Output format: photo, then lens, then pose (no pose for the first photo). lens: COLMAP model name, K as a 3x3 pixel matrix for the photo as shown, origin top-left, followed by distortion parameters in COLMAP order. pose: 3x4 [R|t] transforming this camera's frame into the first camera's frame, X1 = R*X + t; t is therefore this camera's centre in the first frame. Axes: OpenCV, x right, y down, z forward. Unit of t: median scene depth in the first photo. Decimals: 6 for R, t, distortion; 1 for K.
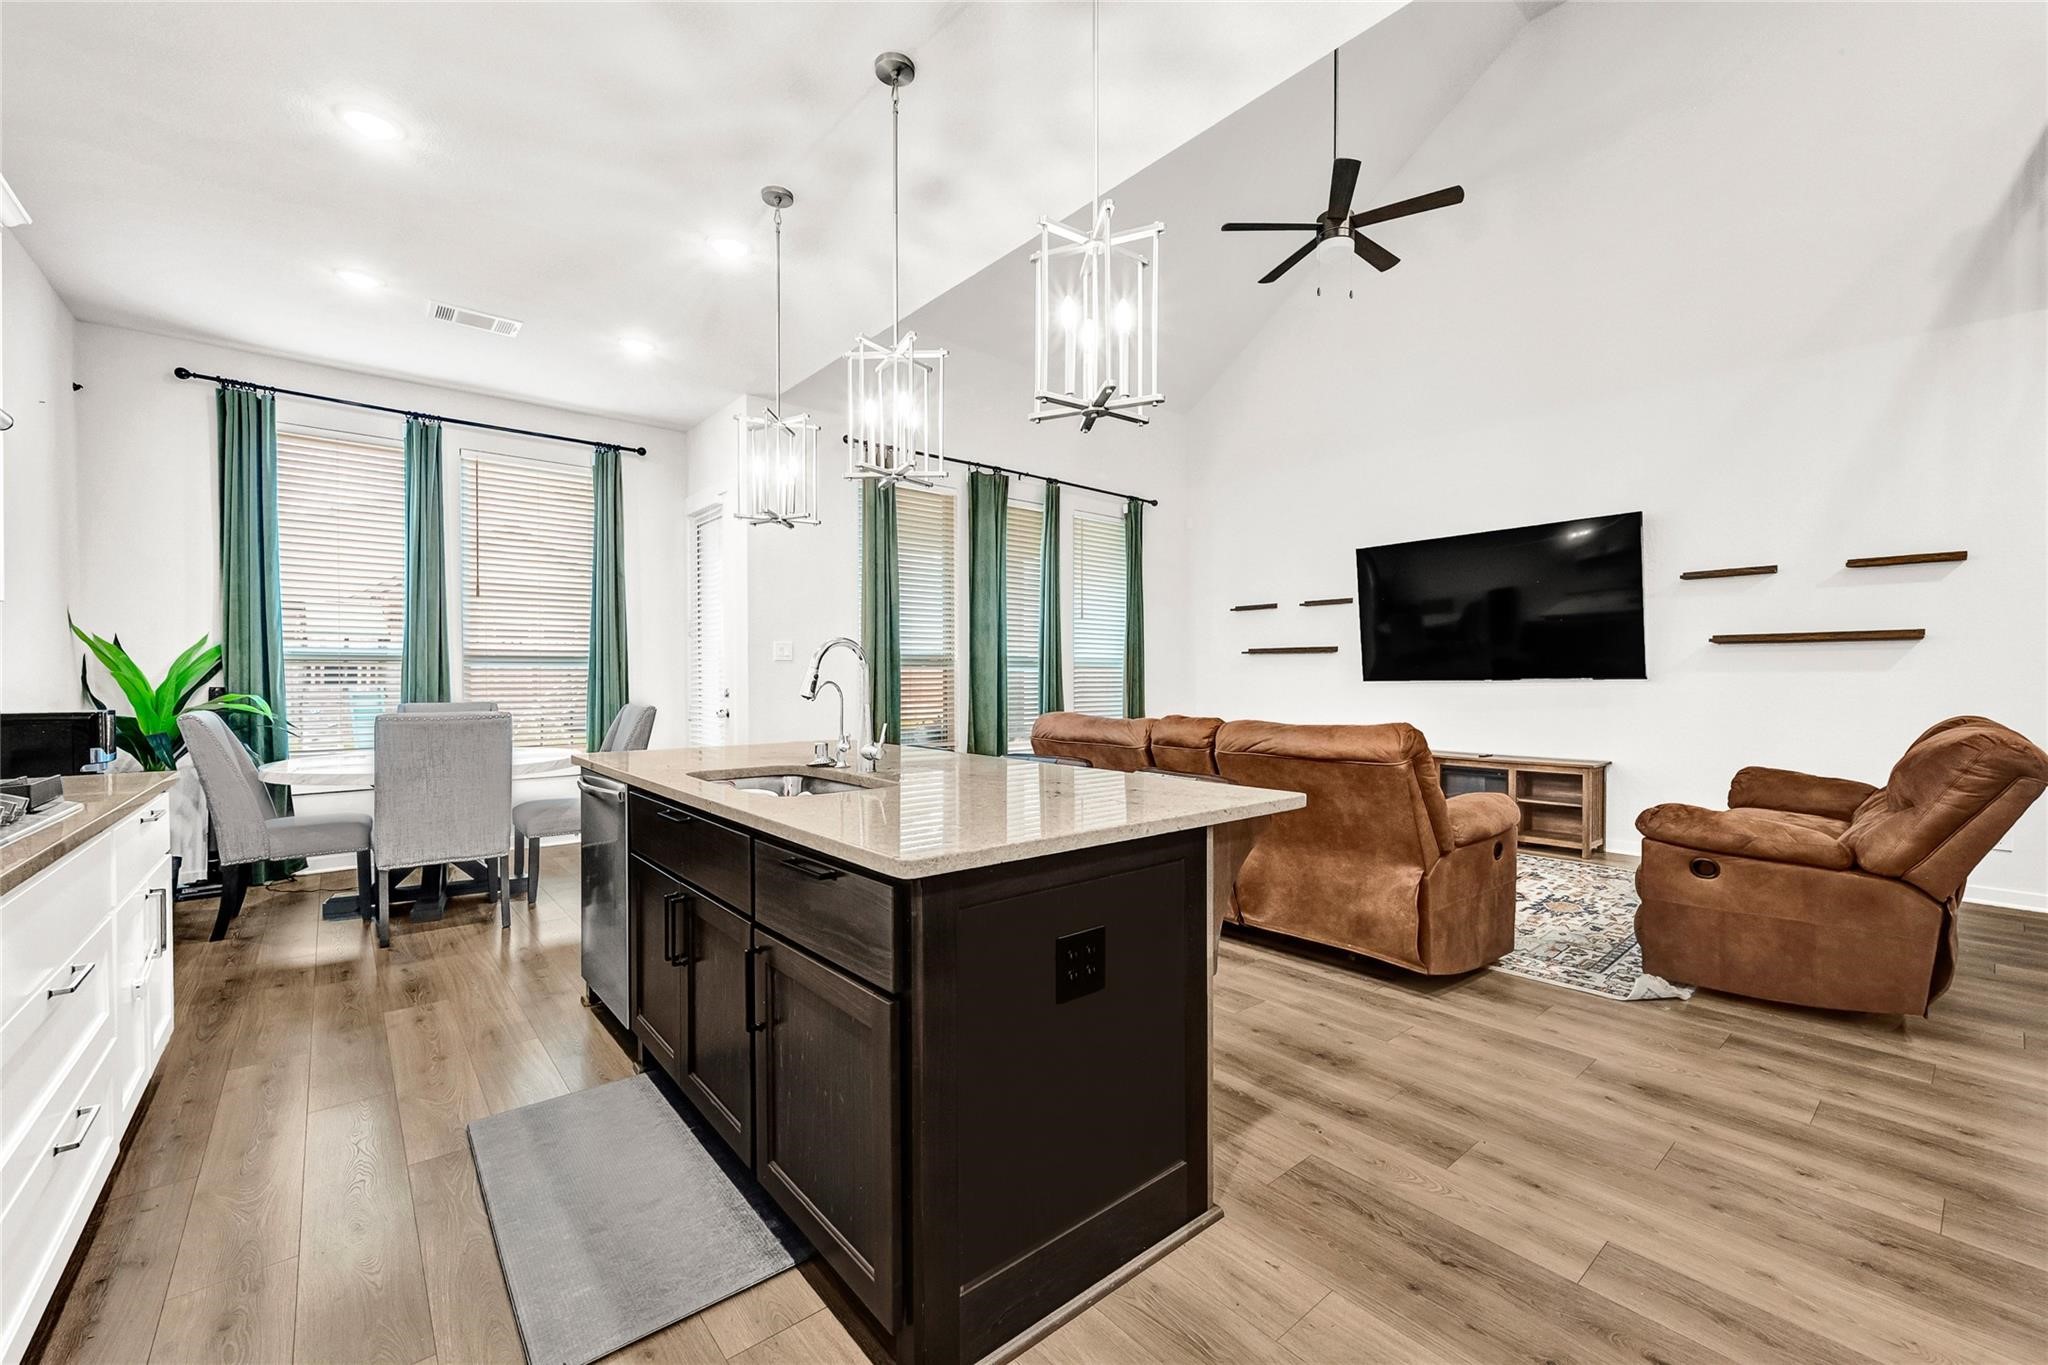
lens RADIAL K [[824.4, 0, 1024.0], [0, 824.4, 682.5], [0, 0, 1]] dist [-0.000629, -0.000314]
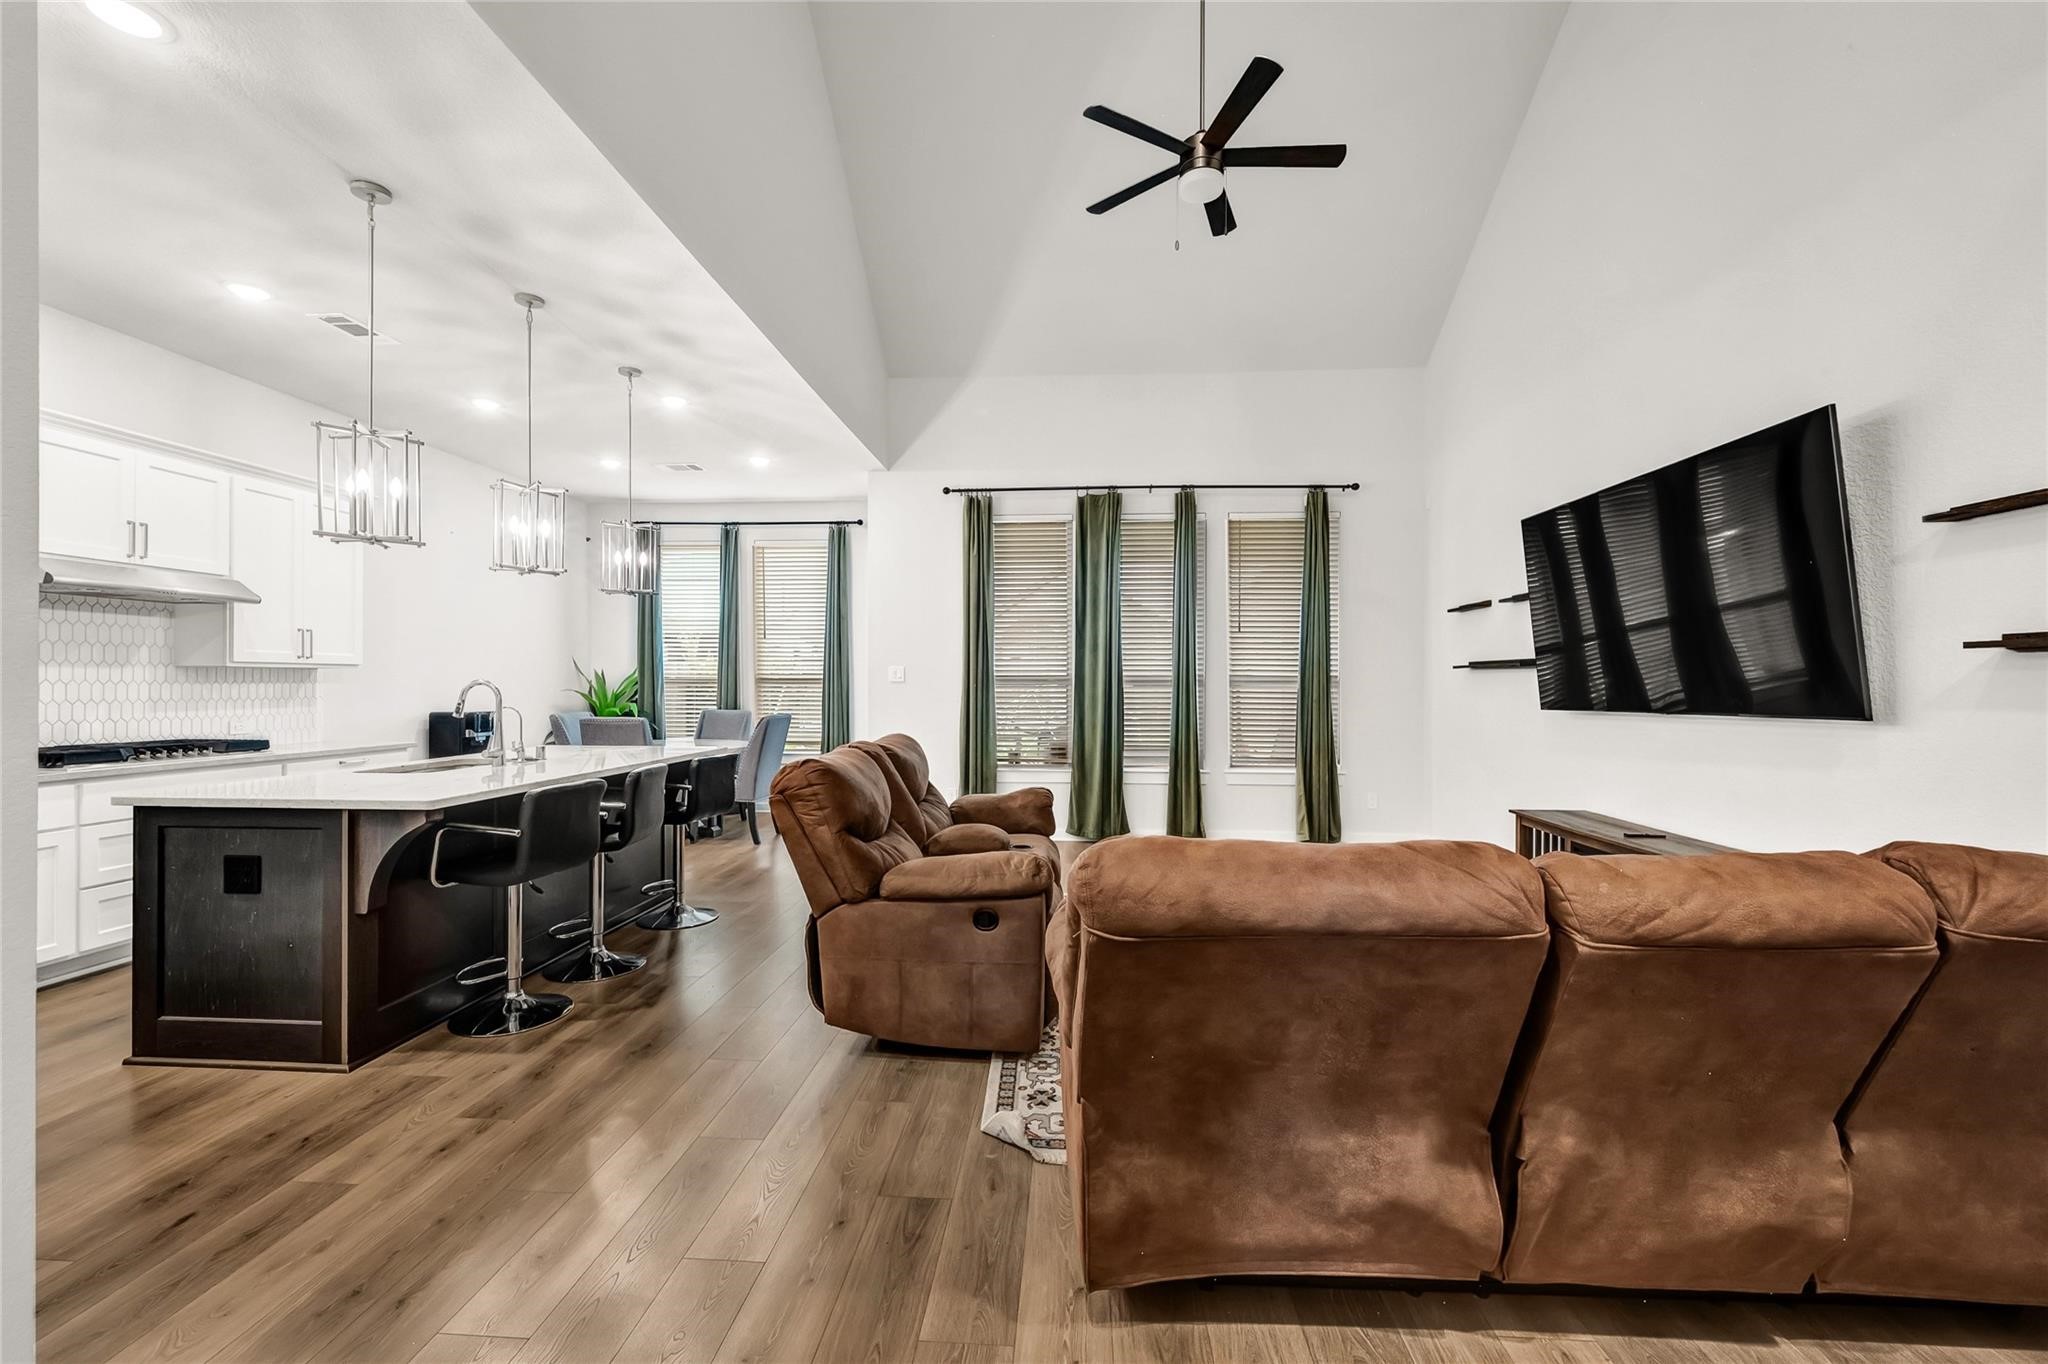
lens RADIAL K [[831.8, 0, 1024.0], [0, 831.8, 682.0], [0, 0, 1]] dist [-0.000645, -0.000223]
pose [[0.724516, 0.001155, -0.689257, 0.800410], [-0.008170, 0.999943, -0.006911, -0.022563], [0.689210, 0.010638, 0.724484, 0.275573]]
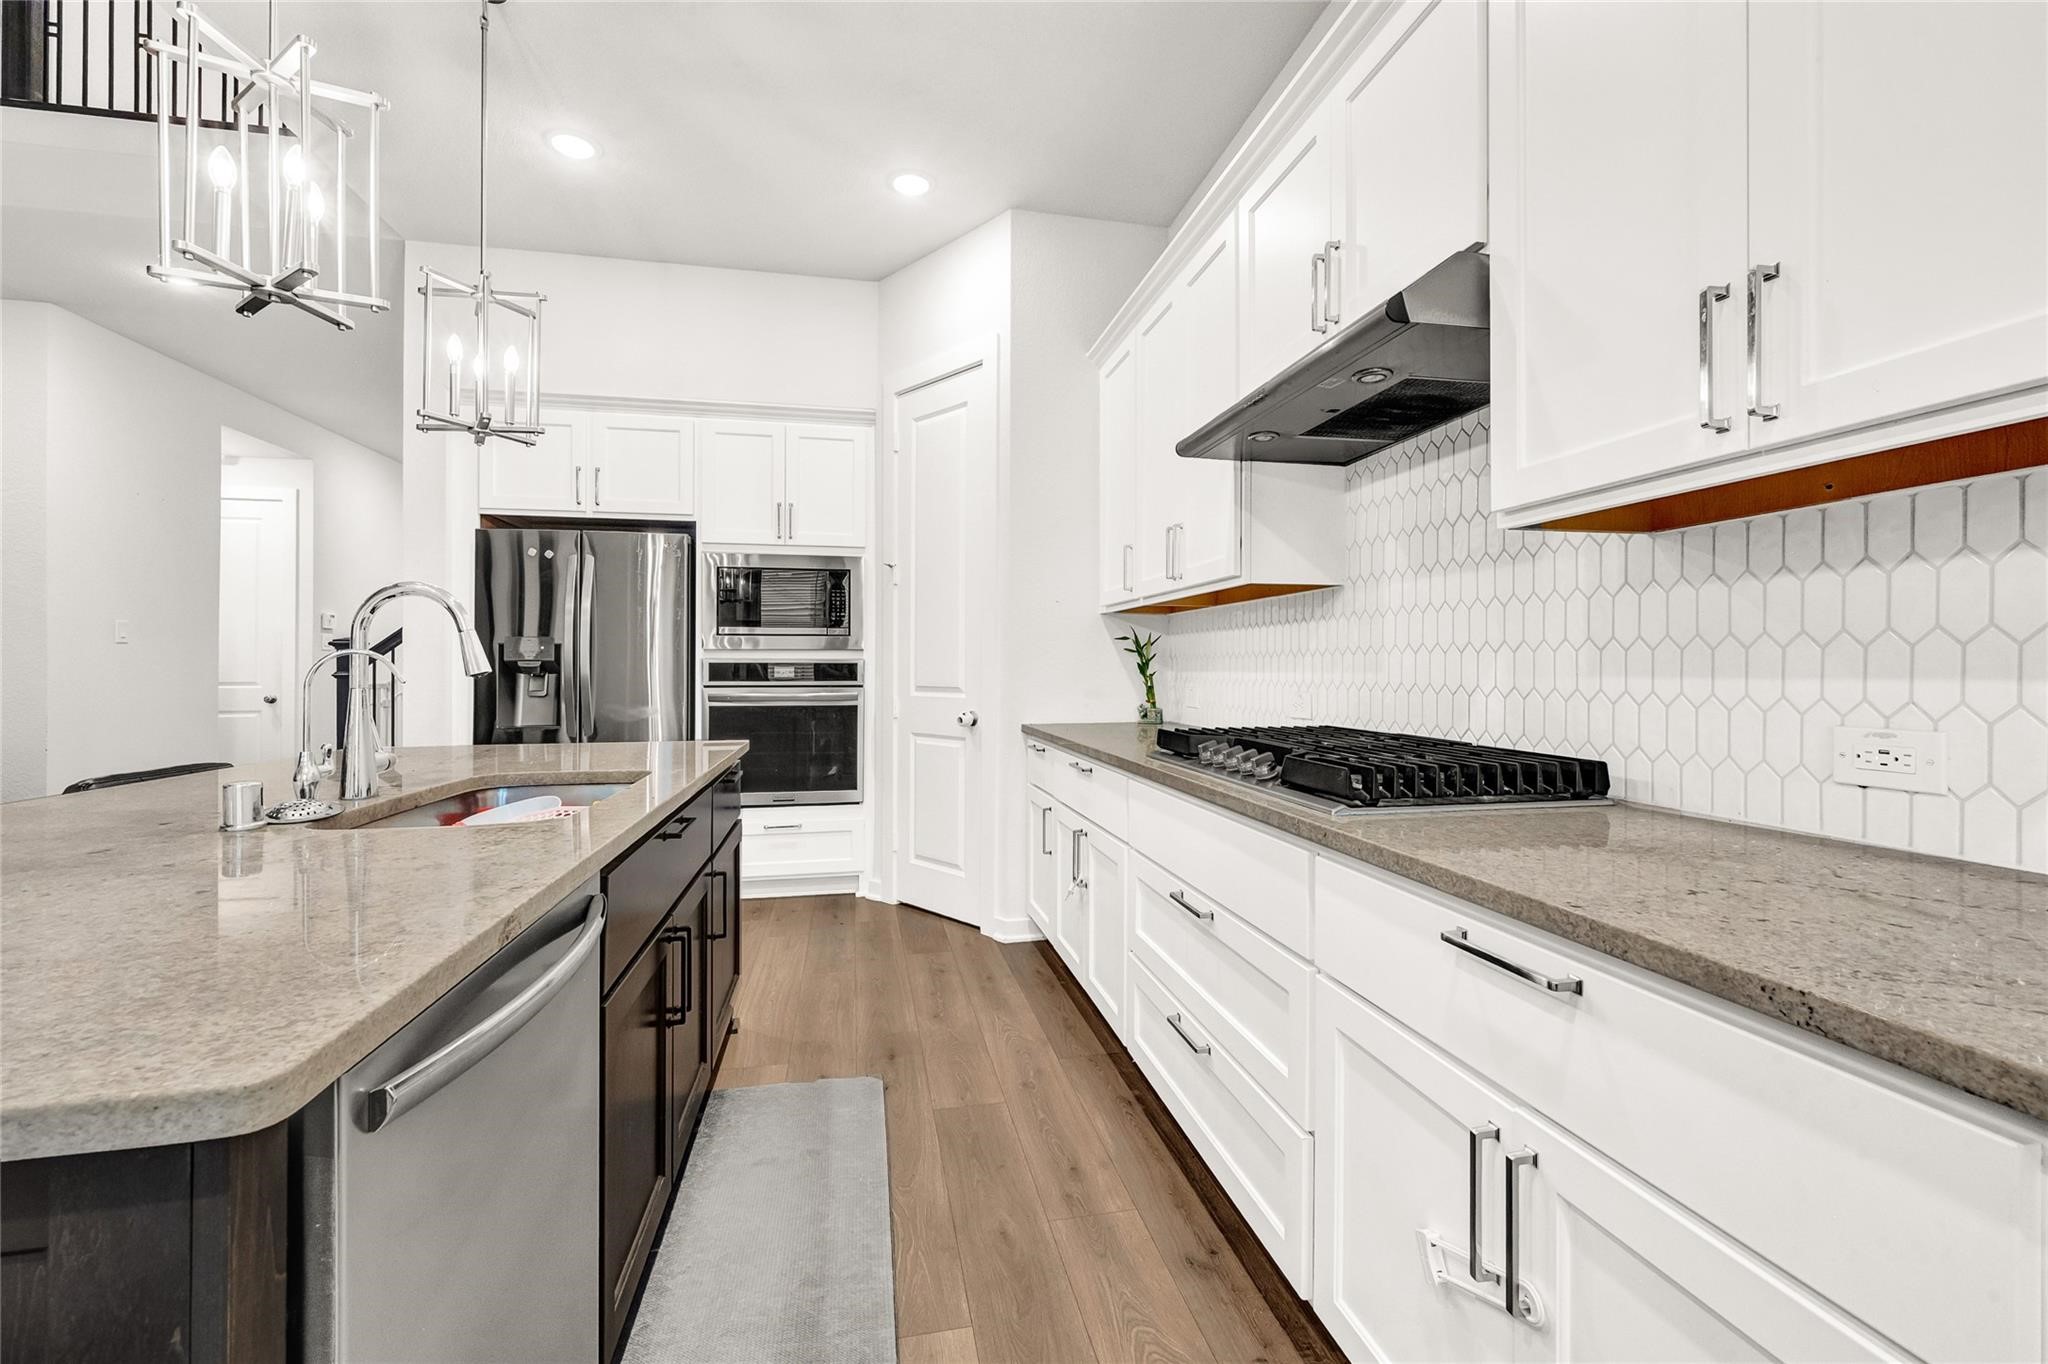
lens RADIAL K [[861.3, 0, 1024.0], [0, 861.3, 682.0], [0, 0, 1]] dist [-0.000771, -0.000288]
pose [[-0.872648, -0.009578, 0.488256, -0.477075], [0.001963, 0.999731, 0.023120, 0.005743], [-0.488346, 0.021134, -0.872394, 0.671577]]
